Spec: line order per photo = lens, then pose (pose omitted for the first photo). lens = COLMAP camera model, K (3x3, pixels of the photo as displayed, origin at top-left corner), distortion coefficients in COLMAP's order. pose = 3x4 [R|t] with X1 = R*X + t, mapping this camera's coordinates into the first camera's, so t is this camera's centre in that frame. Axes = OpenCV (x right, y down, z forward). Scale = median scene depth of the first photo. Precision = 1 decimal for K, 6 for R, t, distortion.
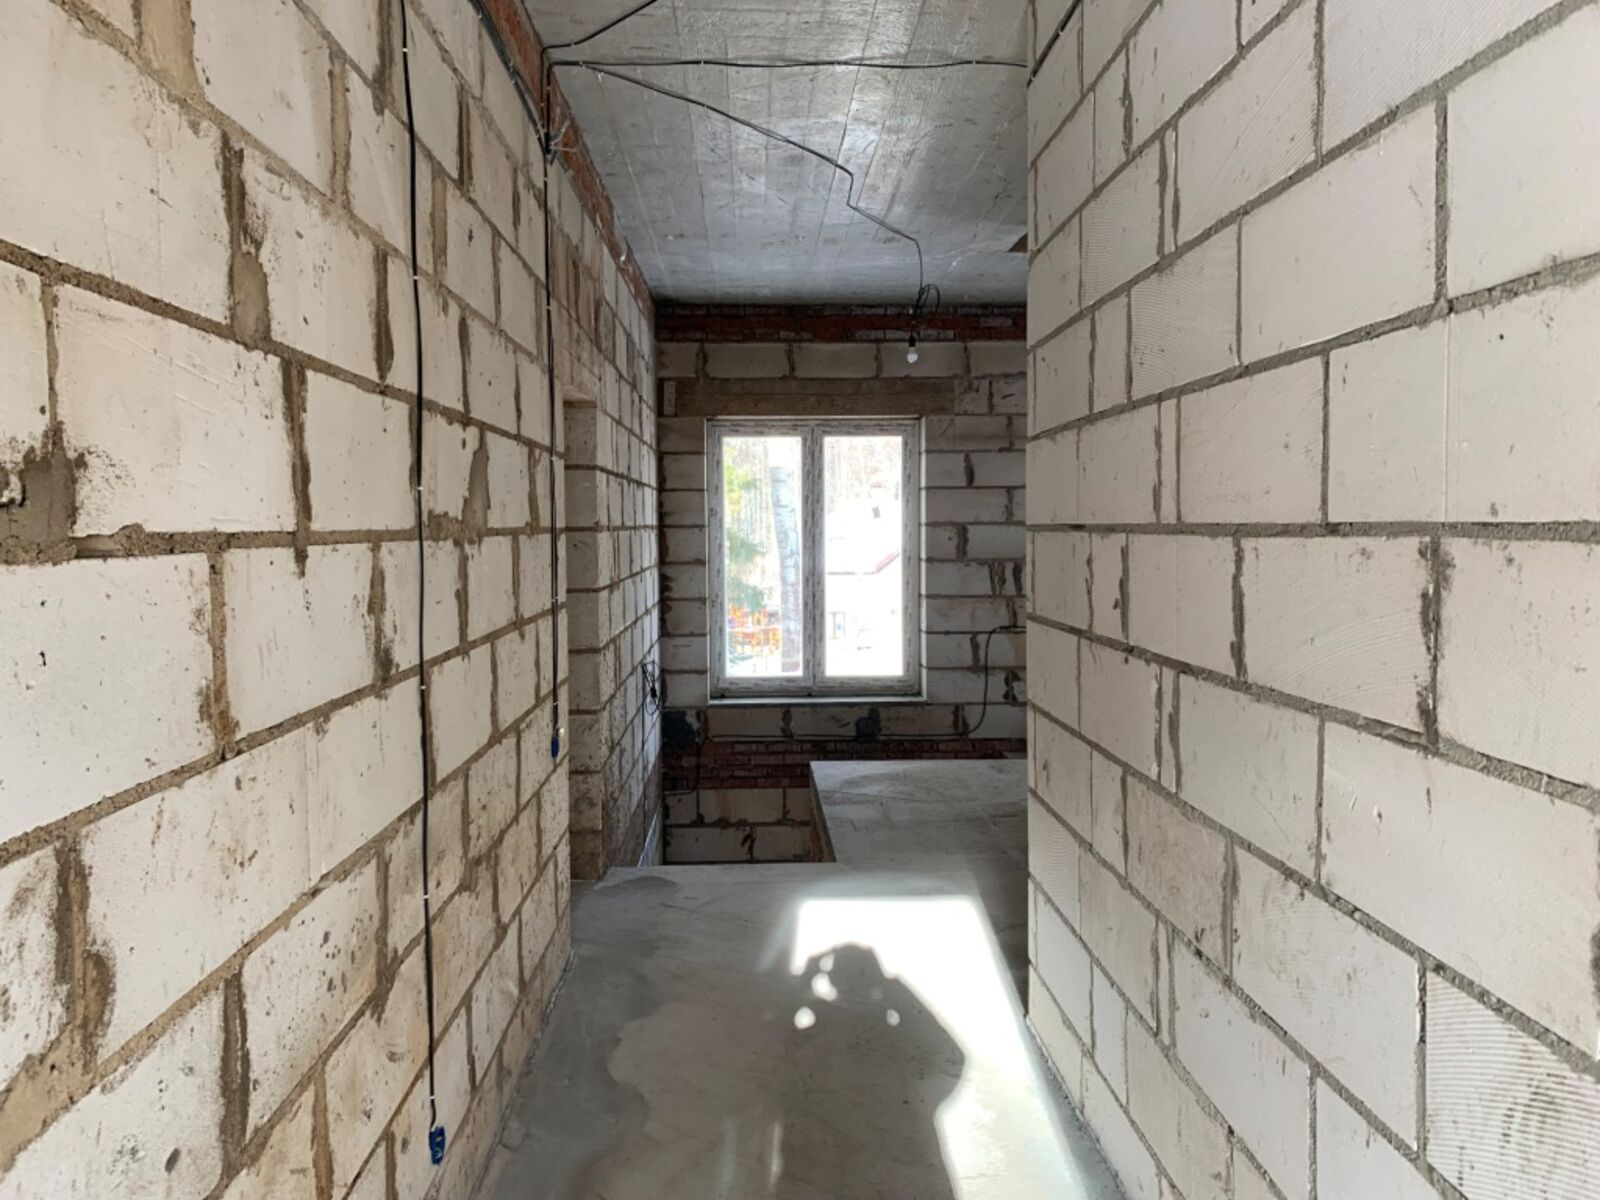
lens RADIAL K [[1264.9, 0, 796.9], [0, 1264.9, 583.2], [0, 0, 1]] dist [0.018838, -0.024621]
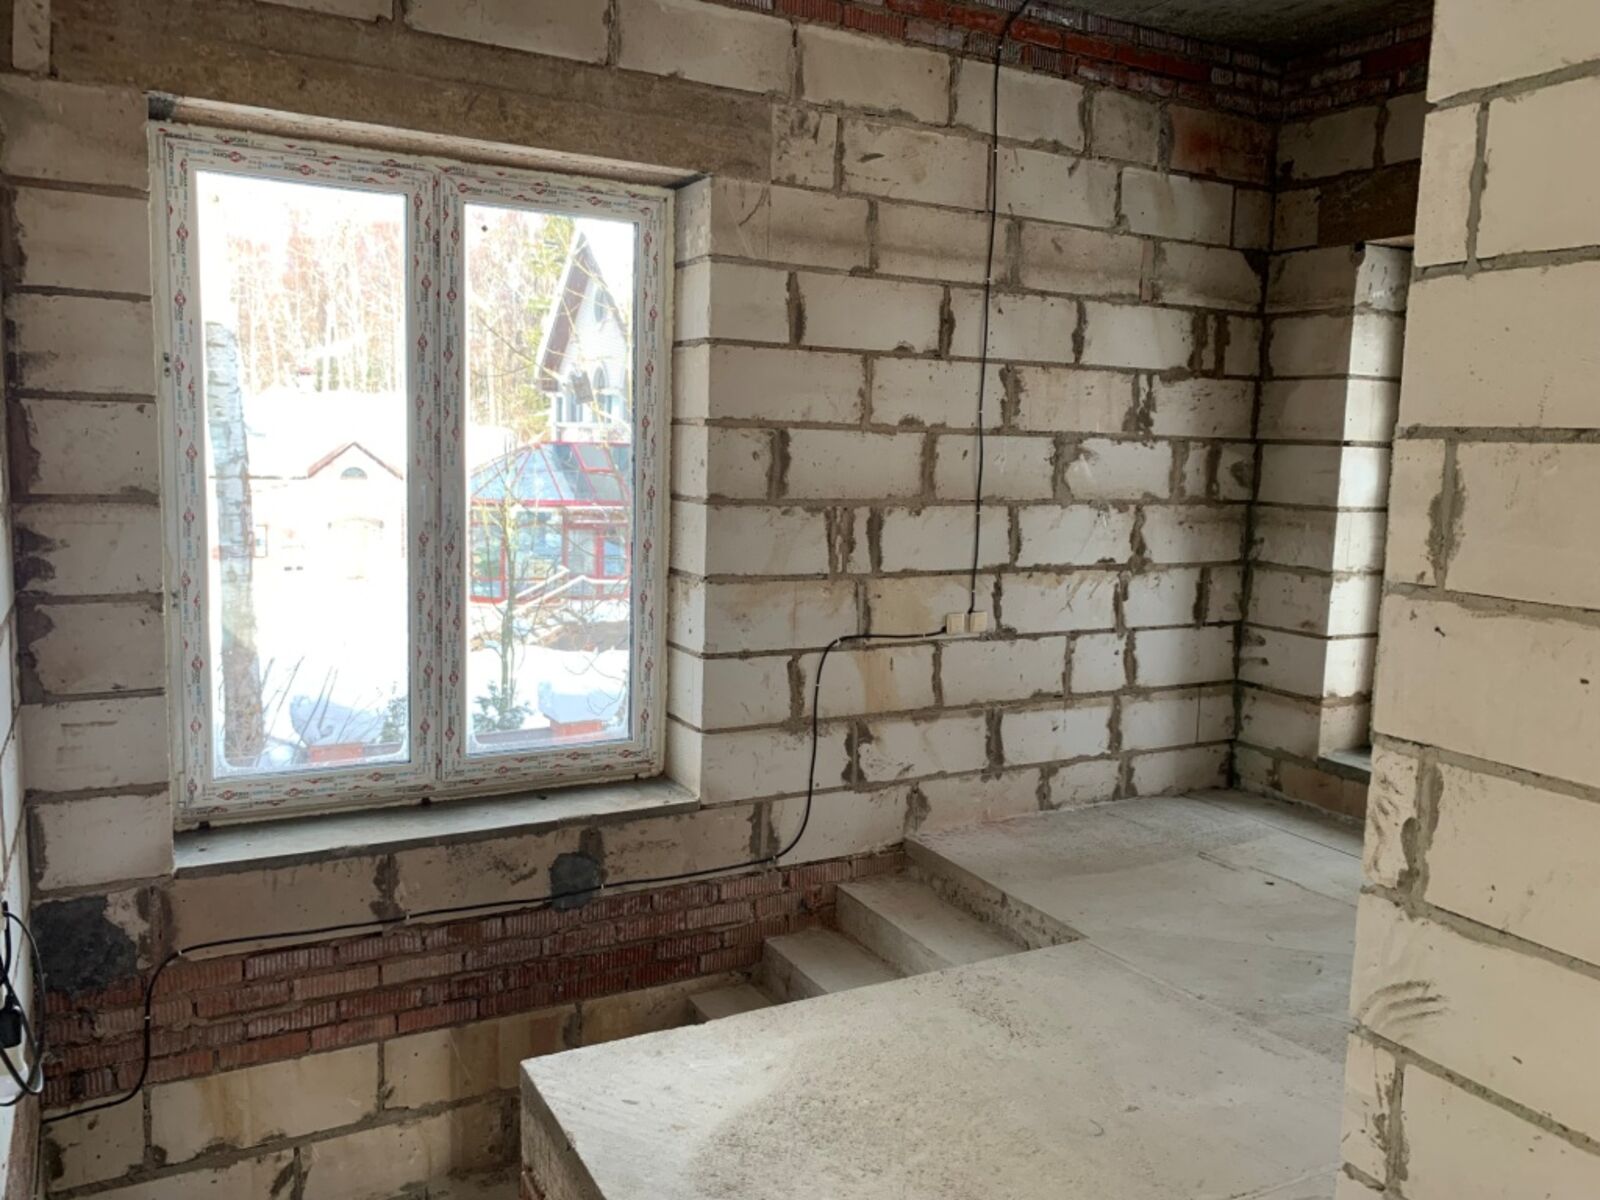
lens RADIAL K [[1264.9, 0, 849.5], [0, 1264.9, 590.7], [0, 0, 1]] dist [0.018838, -0.024621]
pose [[0.885582, -0.018808, 0.464102, -0.064911], [-0.019585, 0.996779, 0.077766, -0.022151], [-0.464070, -0.077958, 0.882361, 0.569404]]
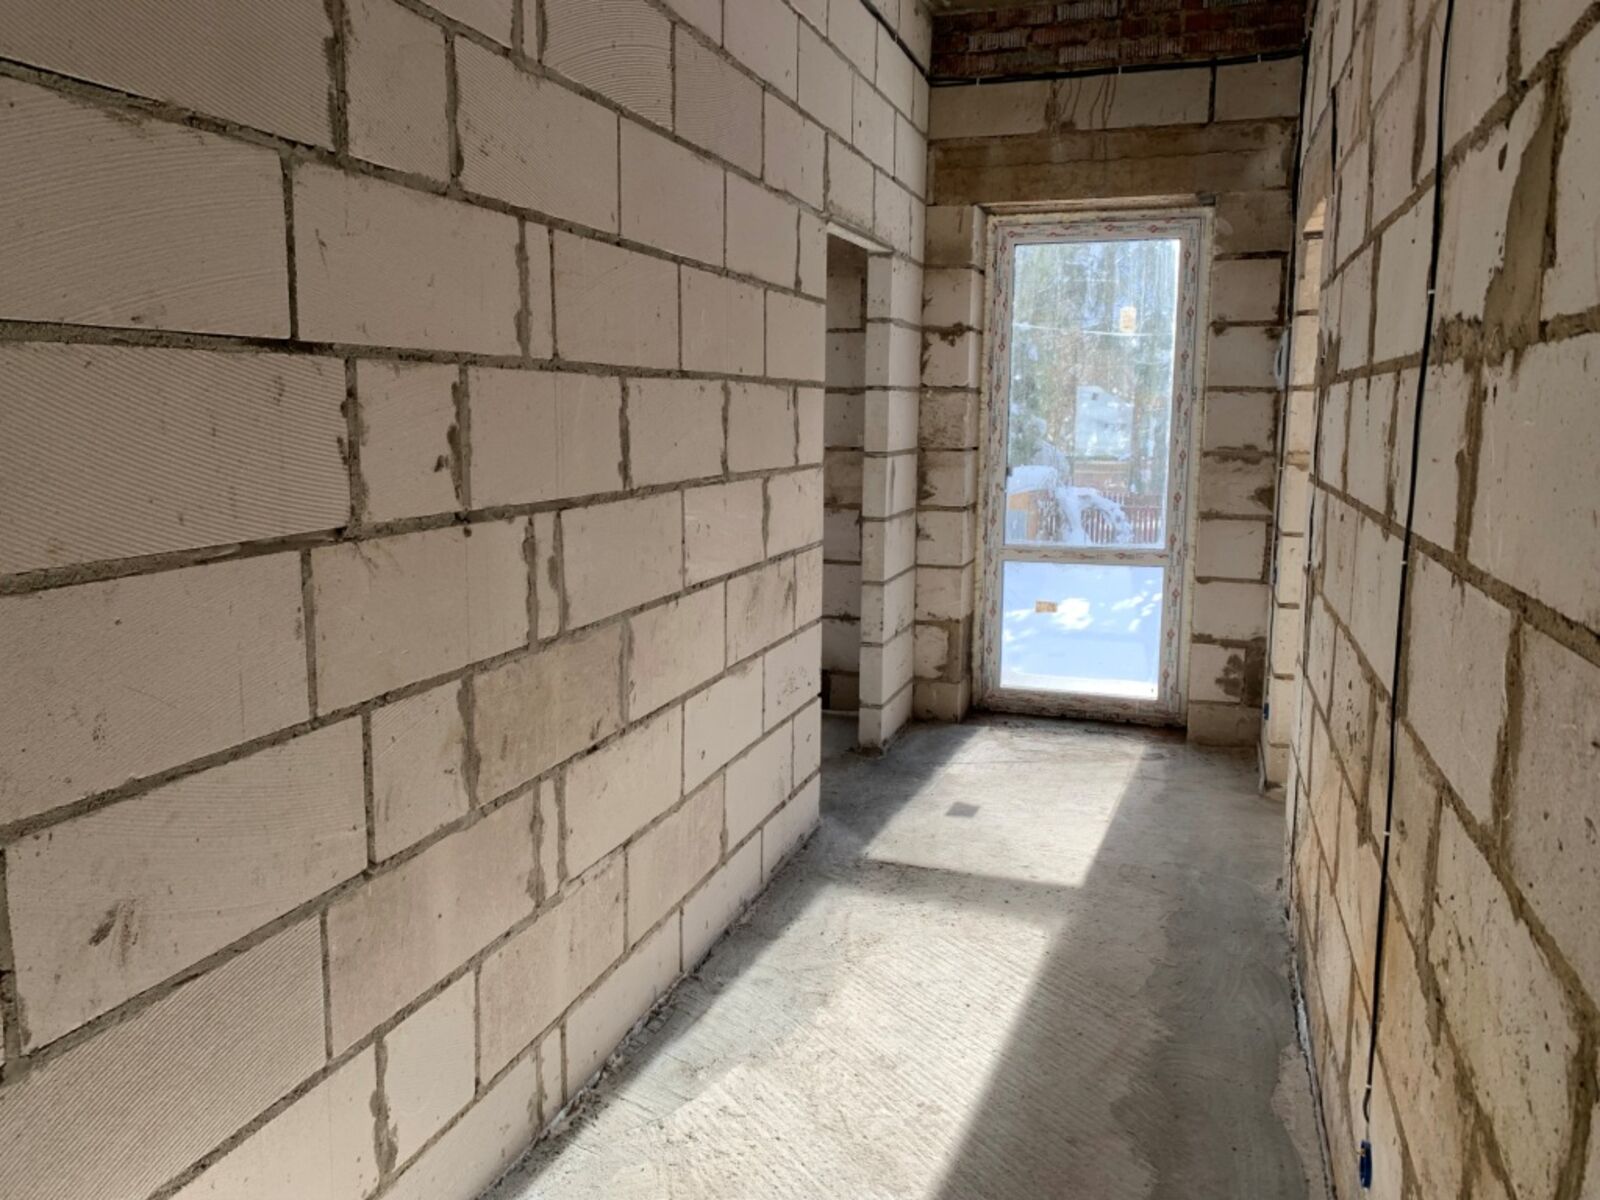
lens RADIAL K [[1264.9, 0, 796.6], [0, 1264.9, 597.7], [0, 0, 1]] dist [0.018838, -0.024621]
pose [[-0.944083, -0.046110, 0.326469, -0.183662], [0.017124, 0.981979, 0.188213, -0.042522], [-0.329264, 0.183279, -0.926280, 1.673158]]
